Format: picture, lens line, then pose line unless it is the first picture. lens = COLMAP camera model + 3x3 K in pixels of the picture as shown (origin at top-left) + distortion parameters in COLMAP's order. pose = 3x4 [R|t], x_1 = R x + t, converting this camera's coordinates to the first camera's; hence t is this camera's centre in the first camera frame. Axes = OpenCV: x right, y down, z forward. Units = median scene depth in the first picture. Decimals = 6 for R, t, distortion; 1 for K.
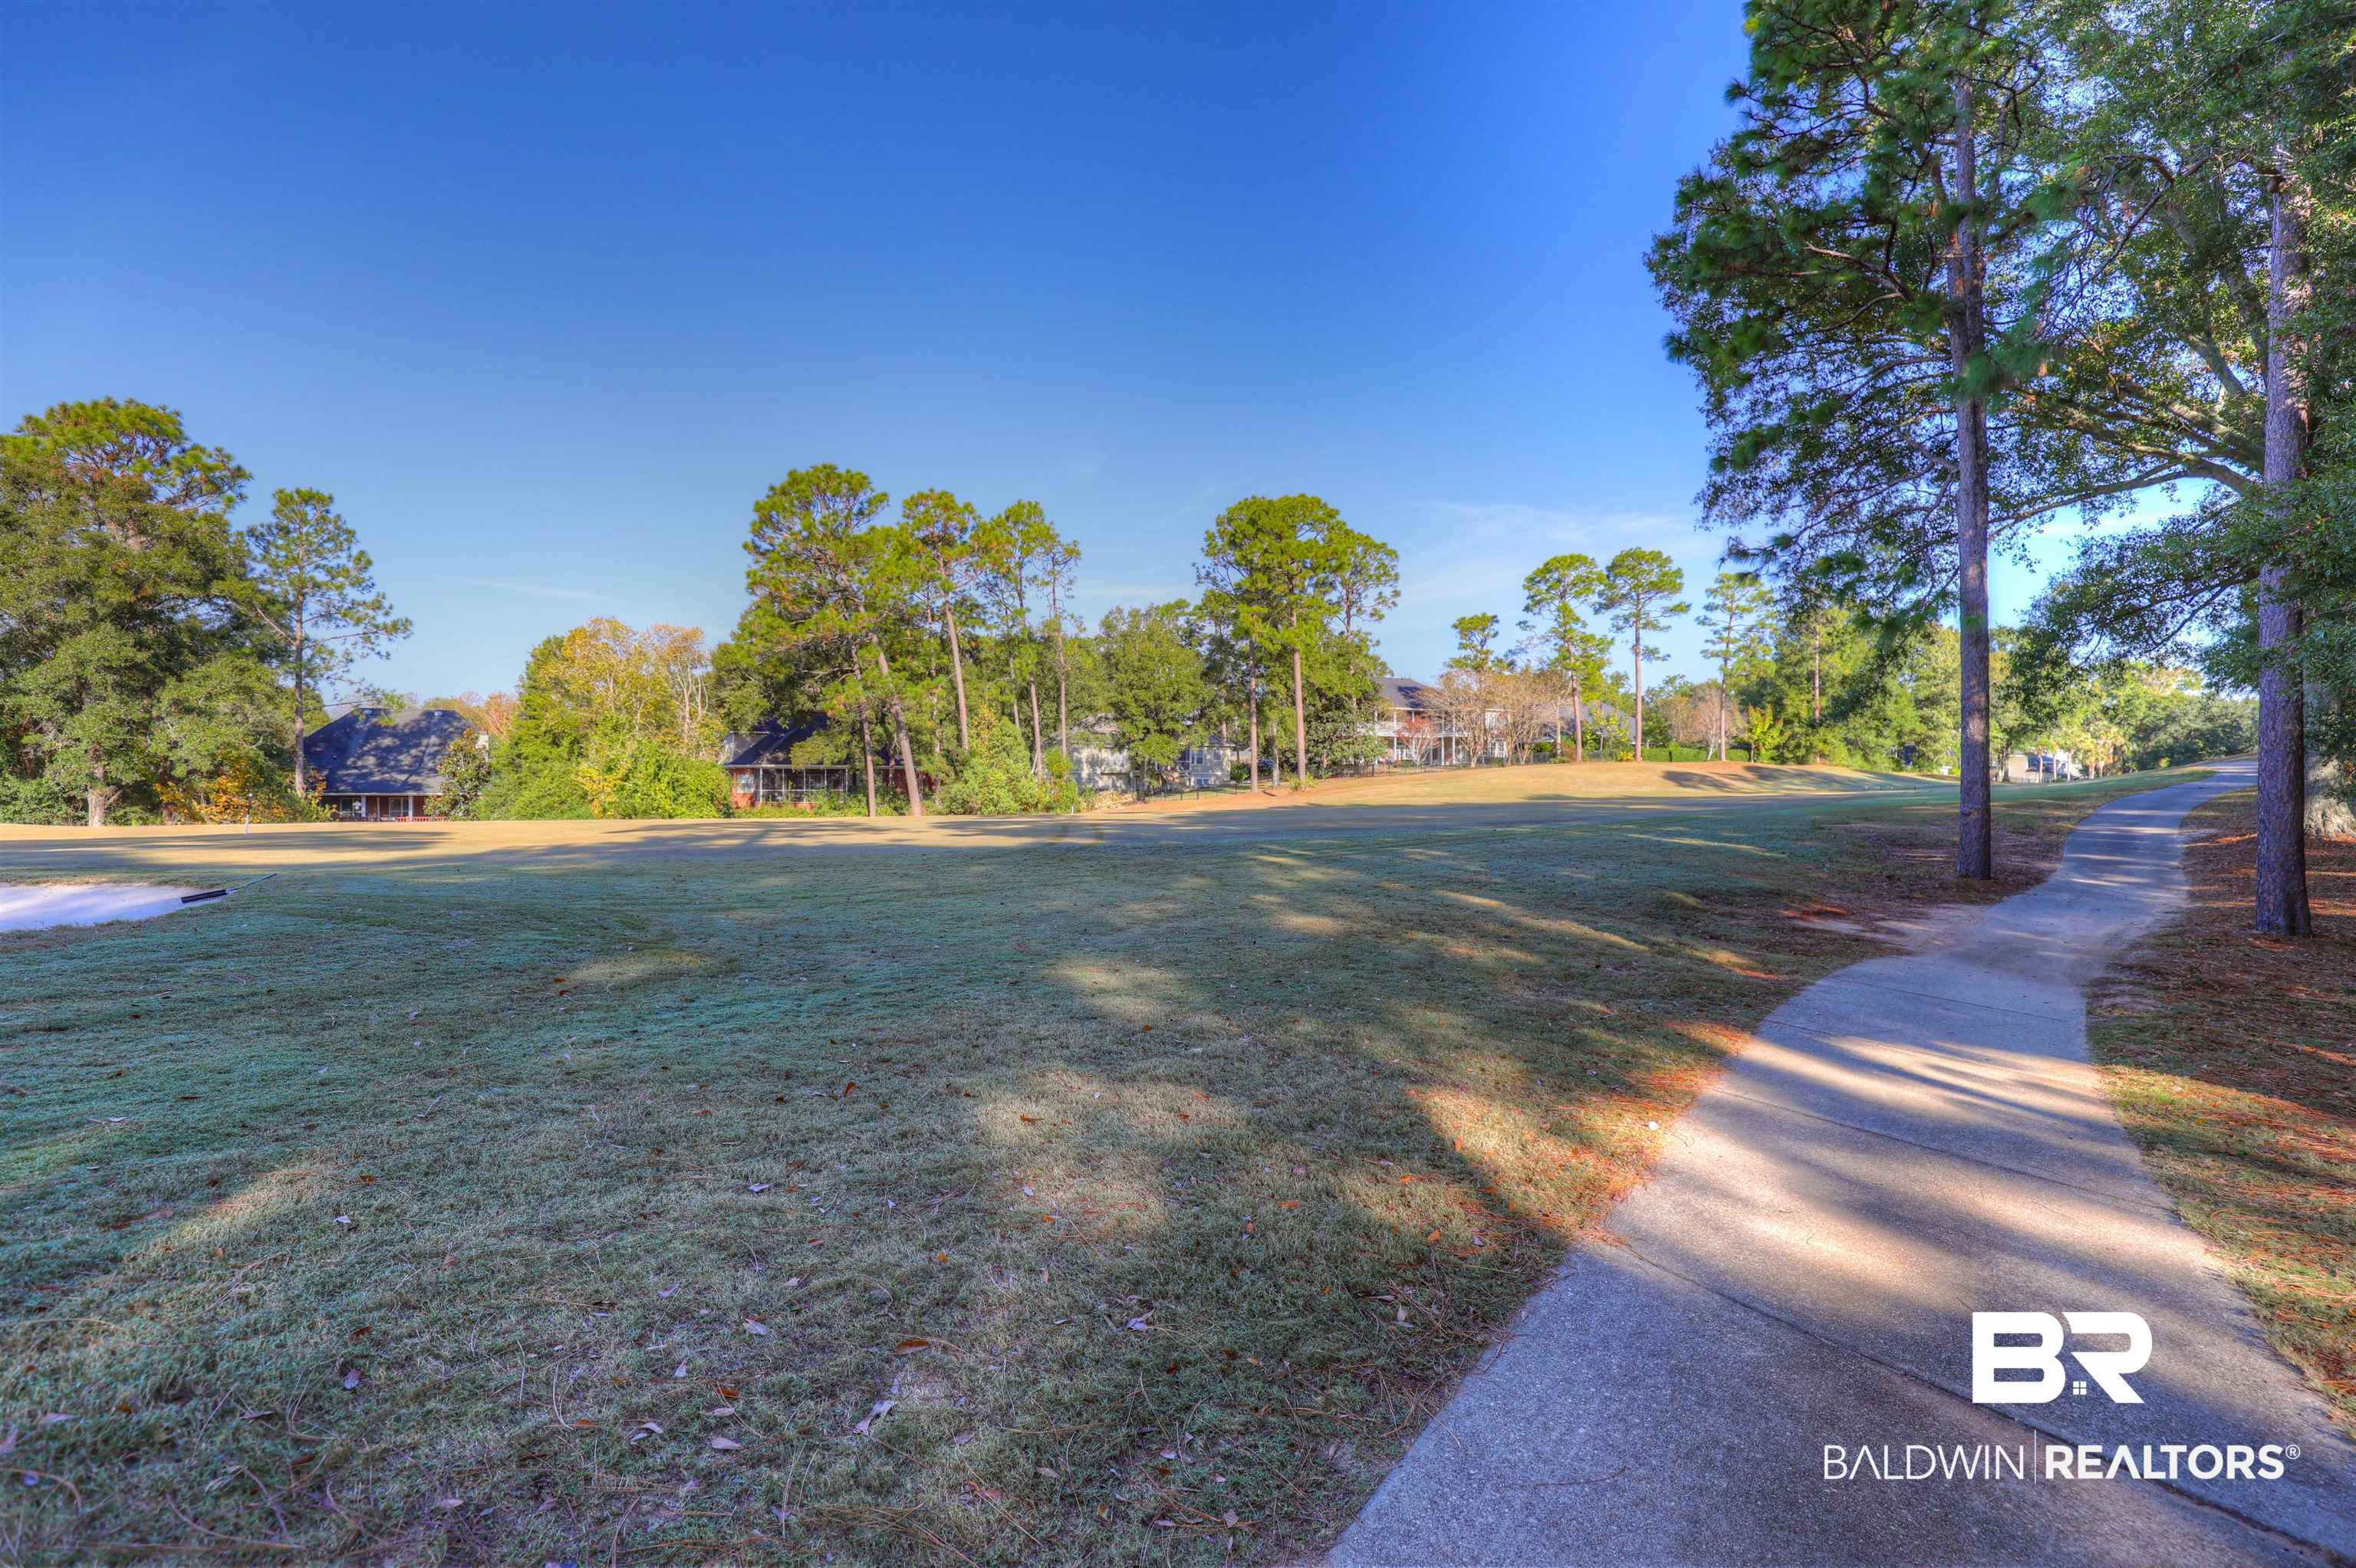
lens RADIAL K [[1080.0, 0, 1178.5], [0, 1080.0, 789.5], [0, 0, 1]] dist [-0.031997, 0.005945]
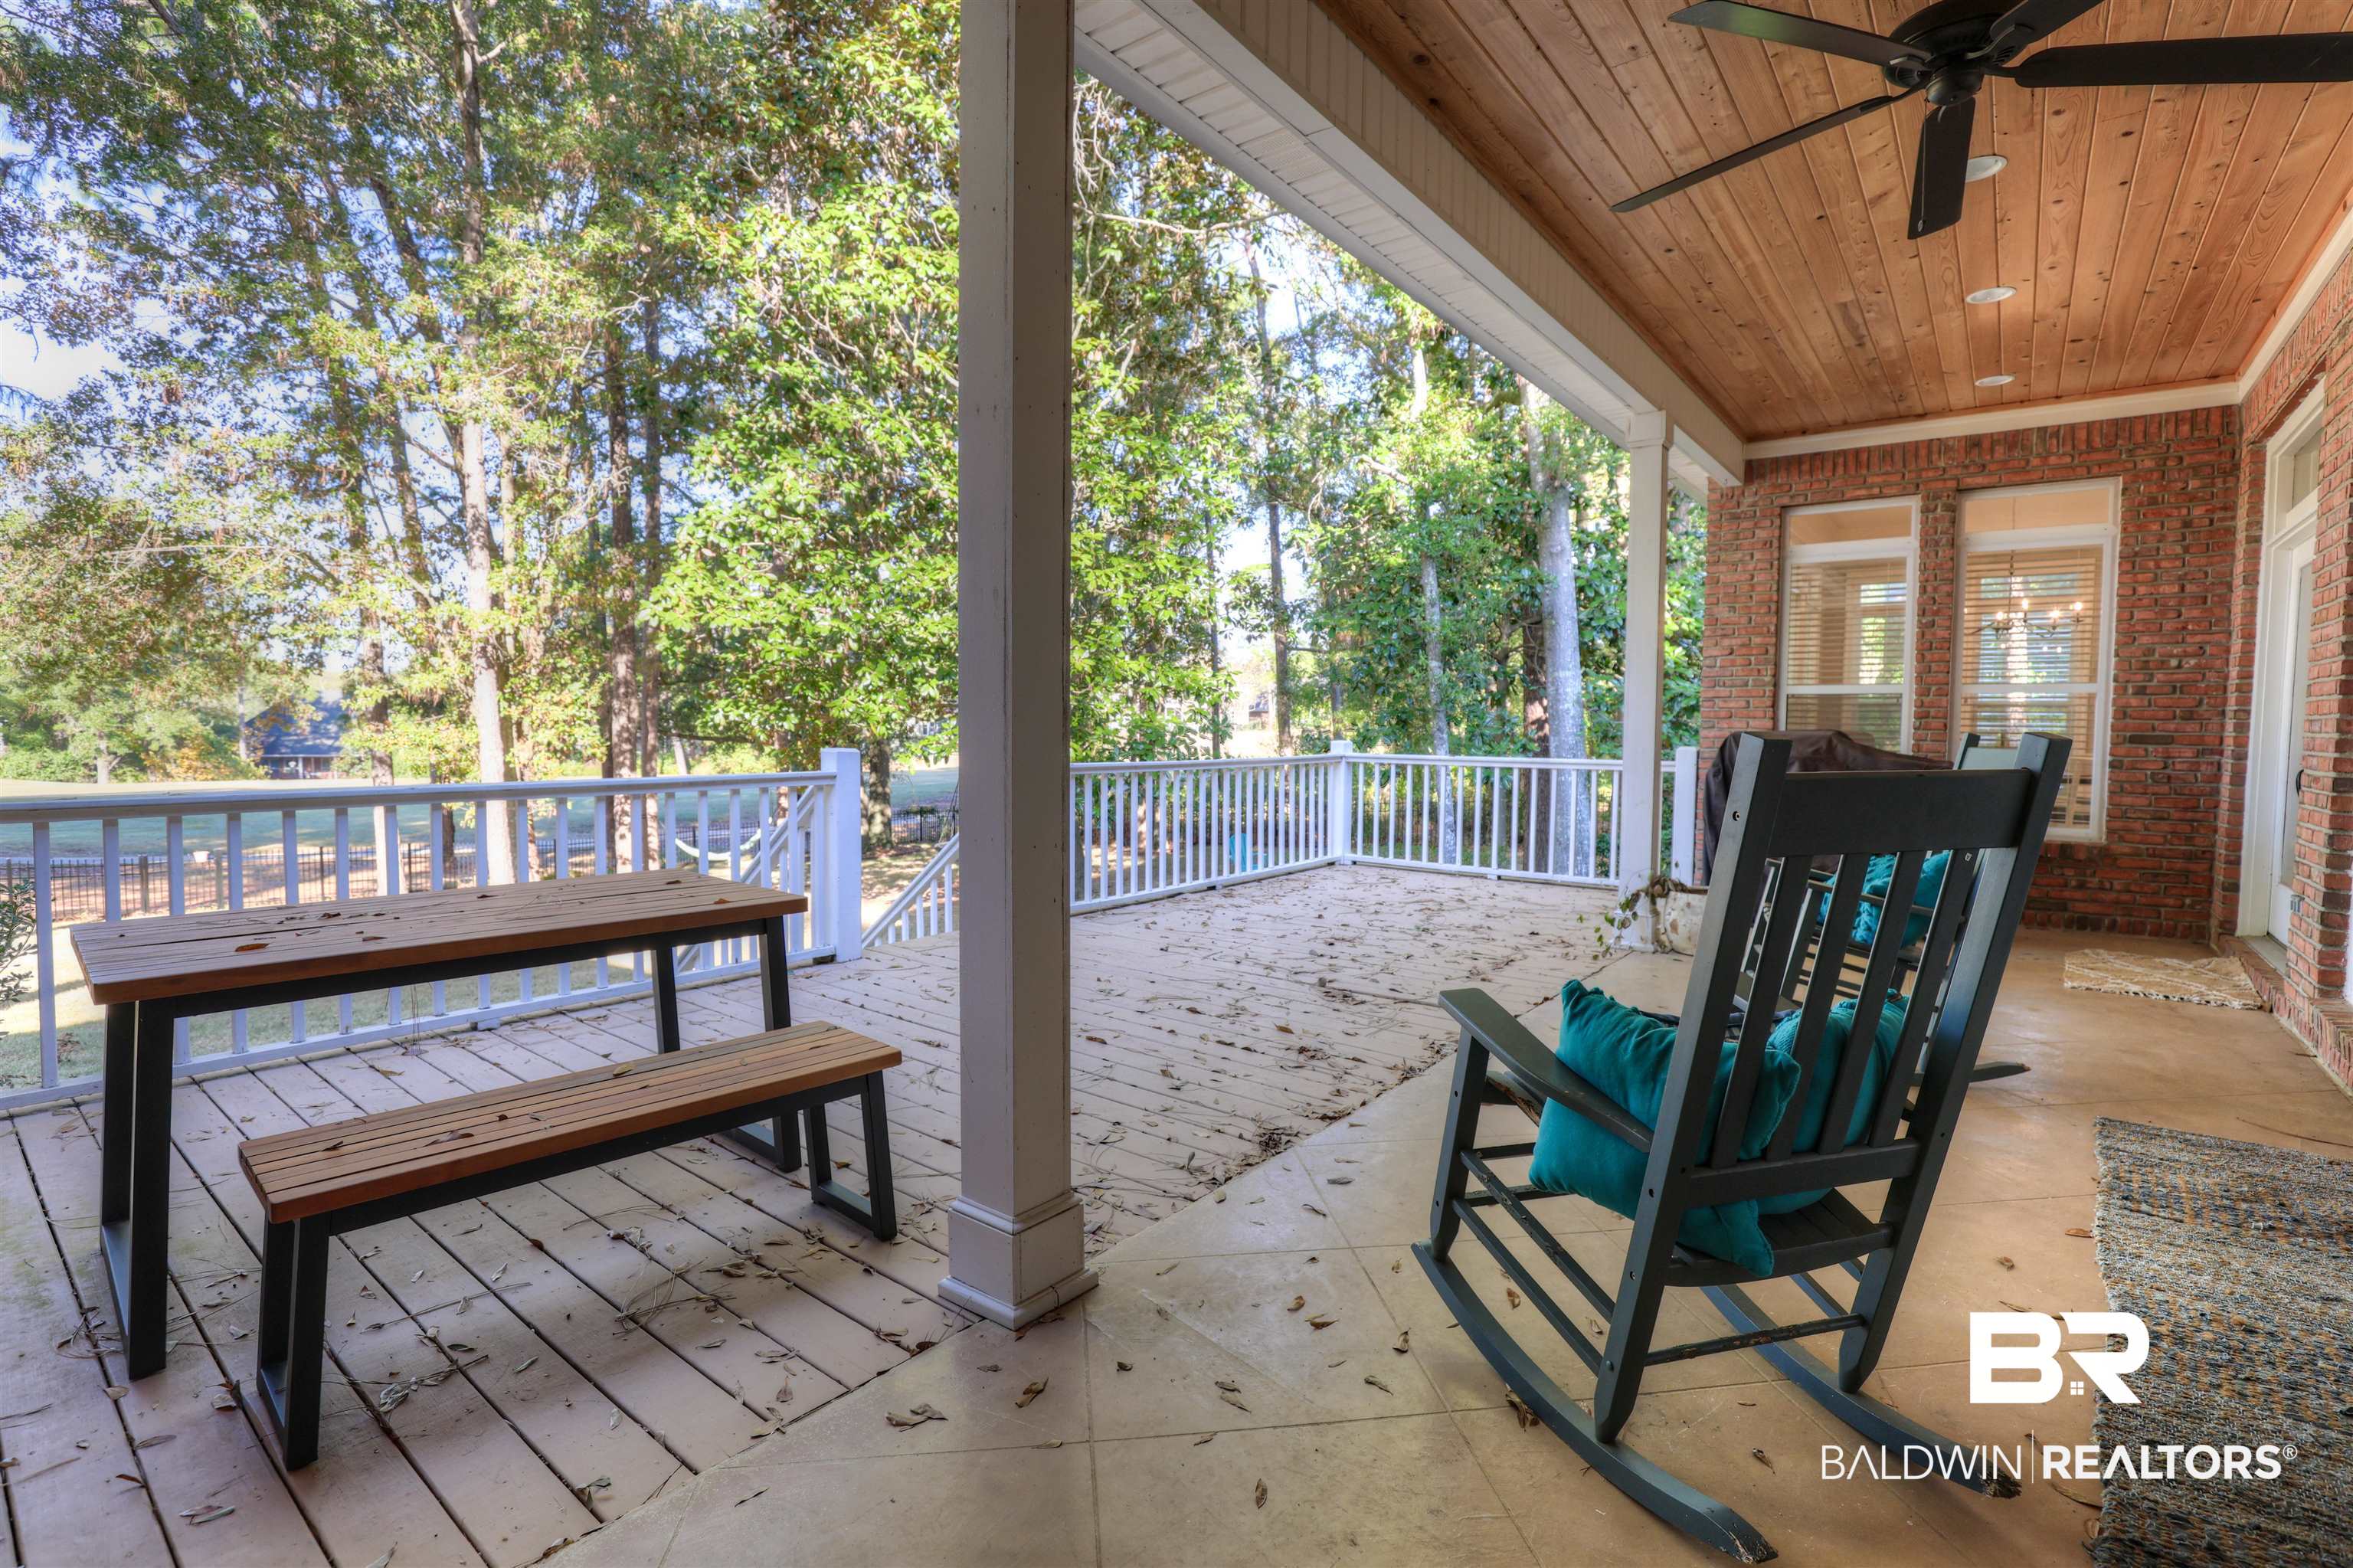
lens RADIAL K [[1078.8, 0, 1170.8], [0, 1078.8, 794.7], [0, 0, 1]] dist [-0.031997, 0.005945]
pose [[0.999823, 0.004095, -0.018360, 0.464459], [-0.003053, 0.998402, 0.056423, -0.030612], [0.018561, -0.056356, 0.998238, -0.420142]]
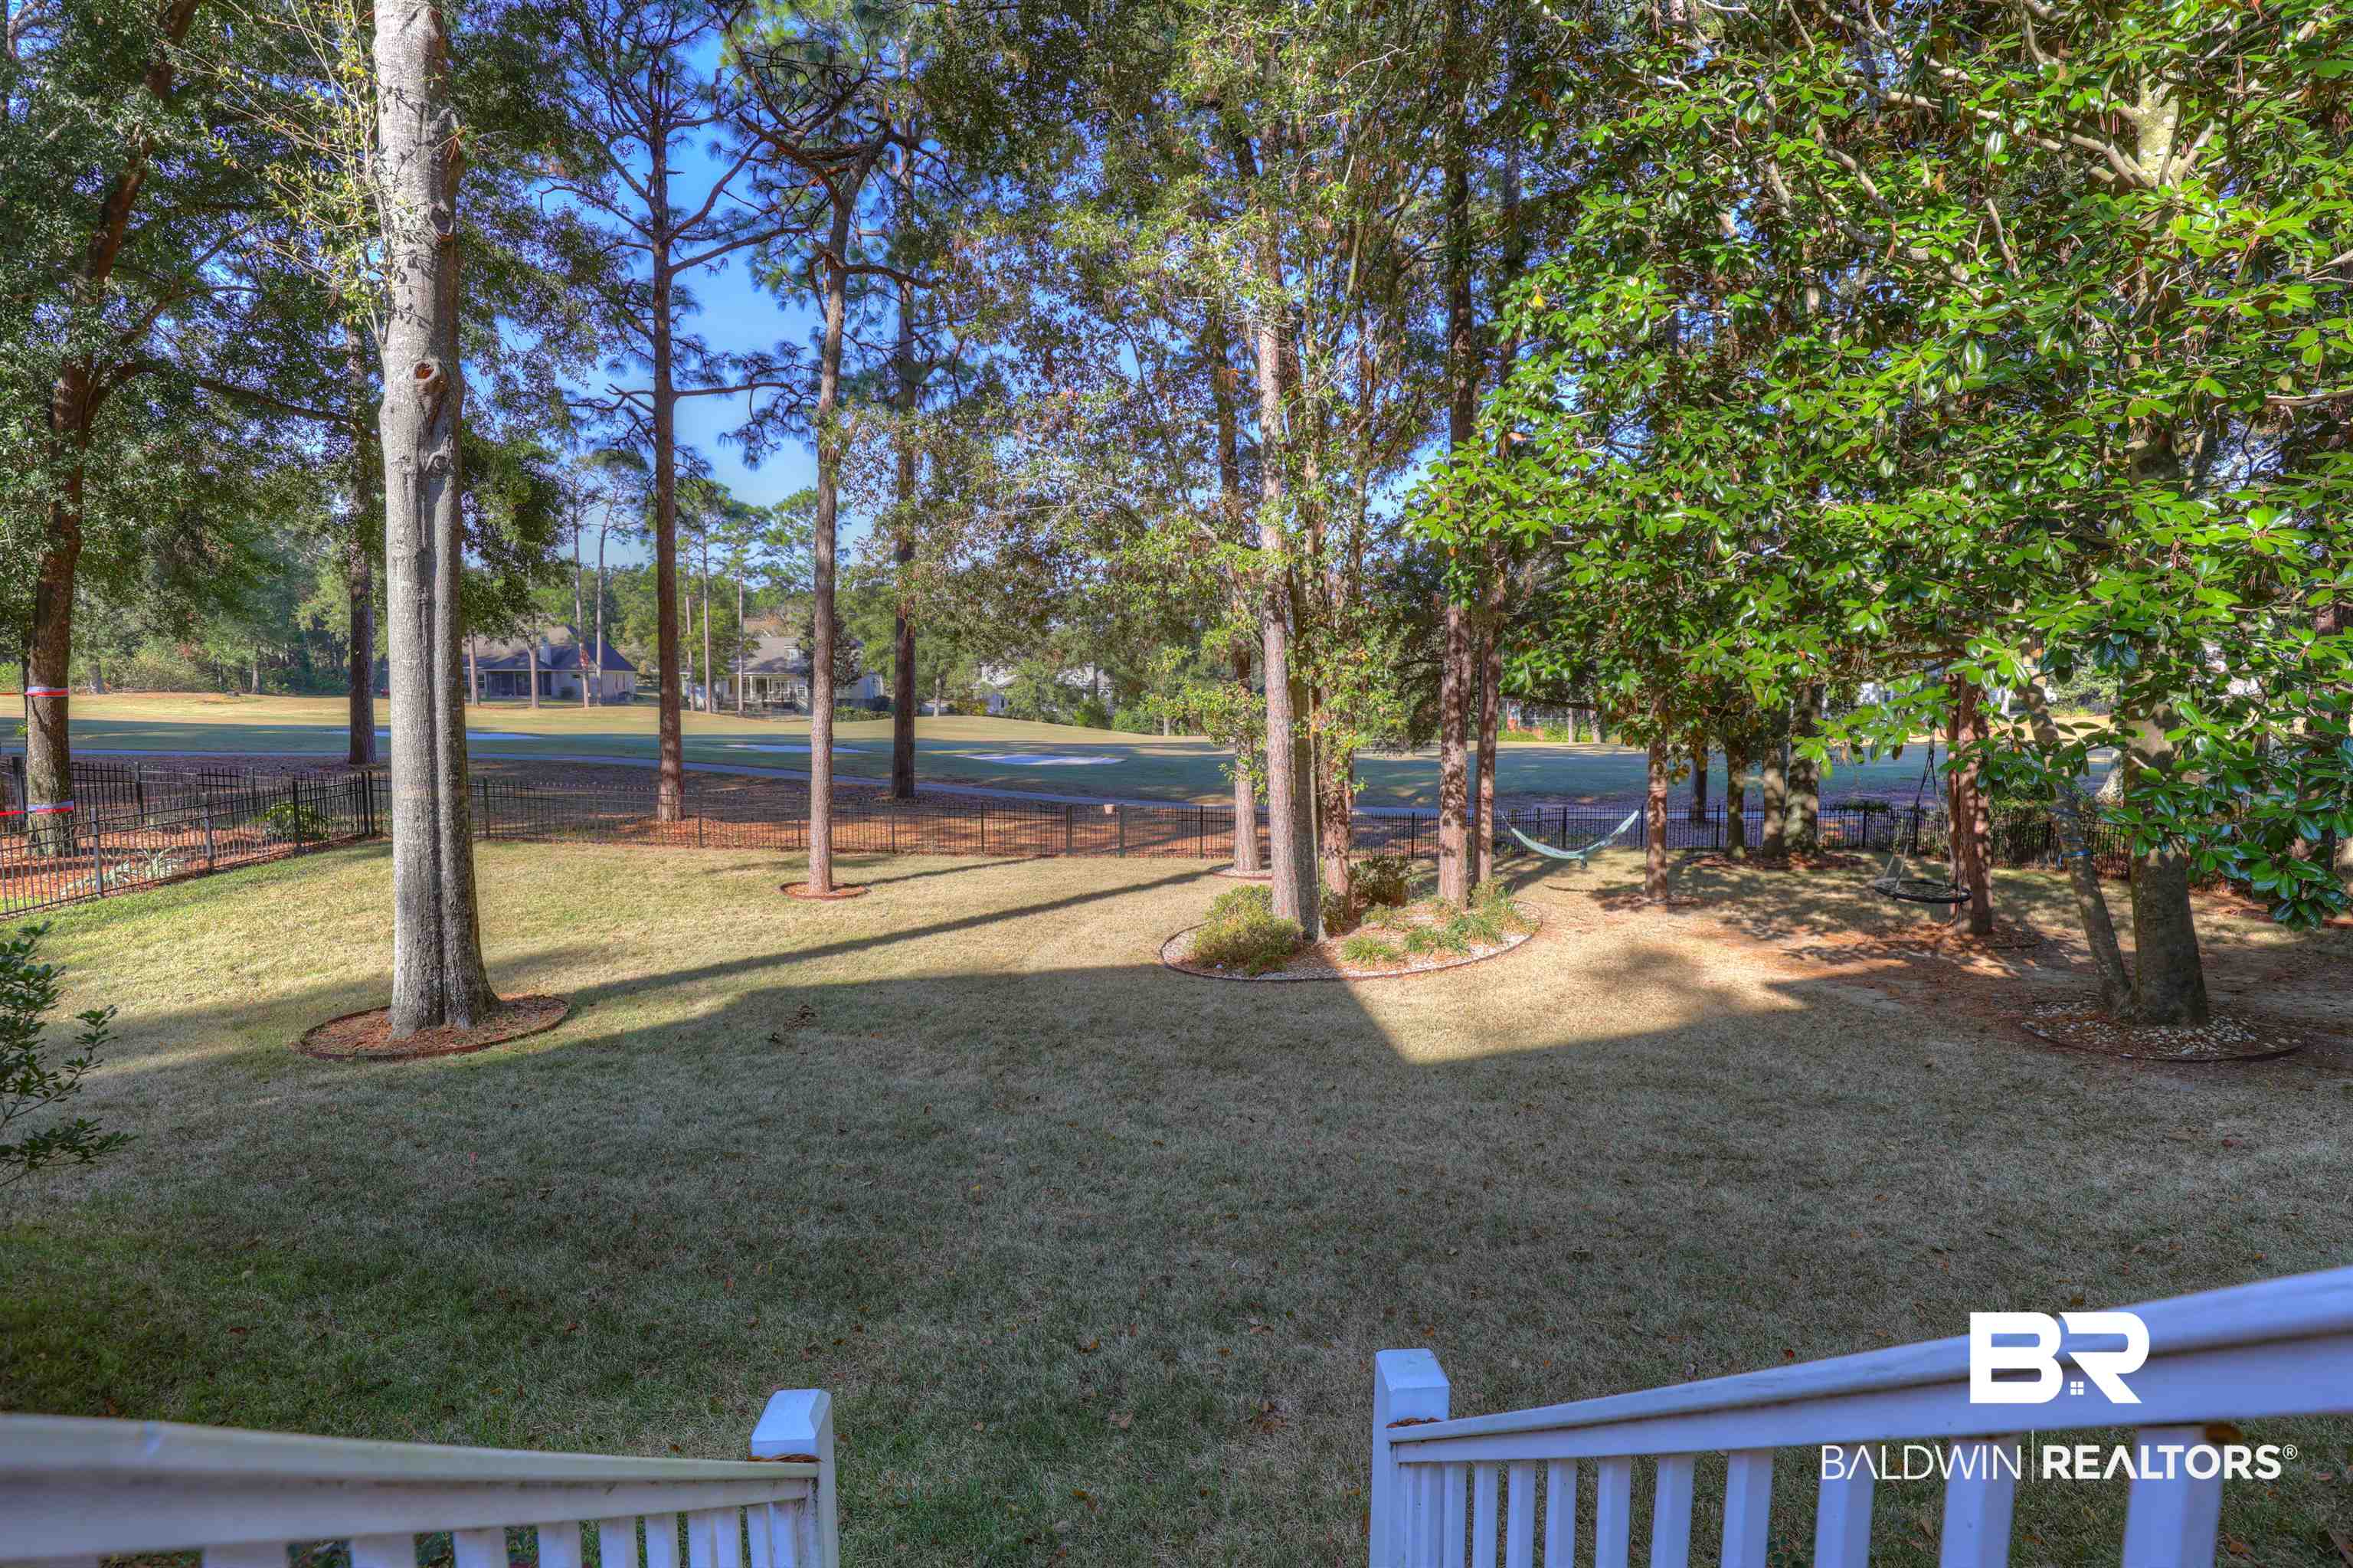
lens RADIAL K [[1078.8, 0, 1180.6], [0, 1078.8, 791.6], [0, 0, 1]] dist [-0.031997, 0.005945]
pose [[0.676414, 0.066410, -0.733521, 0.445741], [-0.002220, 0.996106, 0.088136, -0.030780], [0.736518, -0.057988, 0.673928, -0.329512]]
